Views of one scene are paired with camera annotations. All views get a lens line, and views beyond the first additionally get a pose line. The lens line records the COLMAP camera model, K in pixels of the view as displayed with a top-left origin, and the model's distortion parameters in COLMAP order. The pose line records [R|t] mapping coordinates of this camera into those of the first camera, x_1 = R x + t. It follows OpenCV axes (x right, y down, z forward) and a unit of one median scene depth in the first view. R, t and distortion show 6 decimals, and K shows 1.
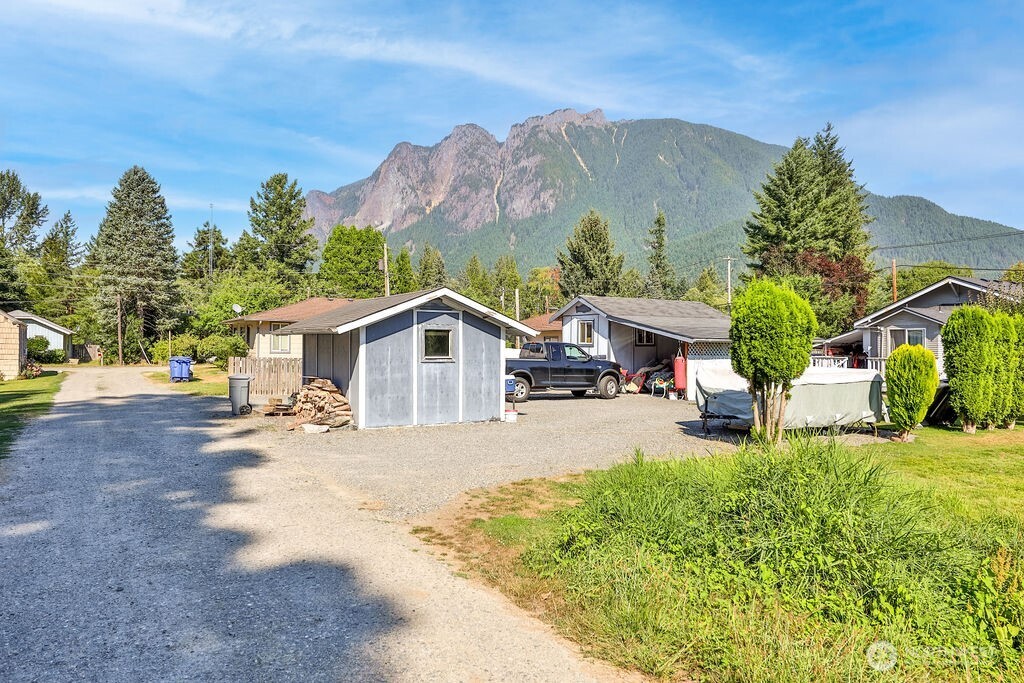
lens RADIAL K [[701.4, 0, 512.0], [0, 701.4, 341.5], [0, 0, 1]] dist [0.008373, 0.003204]
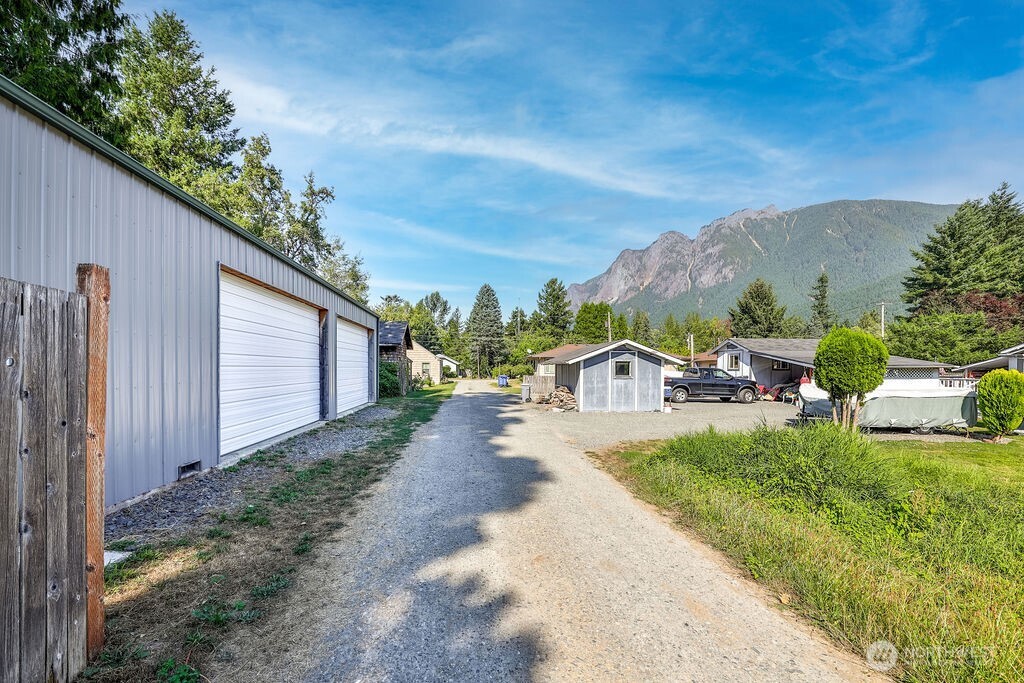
lens RADIAL K [[698.0, 0, 512.0], [0, 698.0, 341.5], [0, 0, 1]] dist [-0.030397, 0.000091]
pose [[0.880717, -0.016997, -0.473338, 0.450230], [0.001457, 0.999448, -0.033177, -0.007624], [0.473641, 0.028530, 0.880256, -0.686813]]
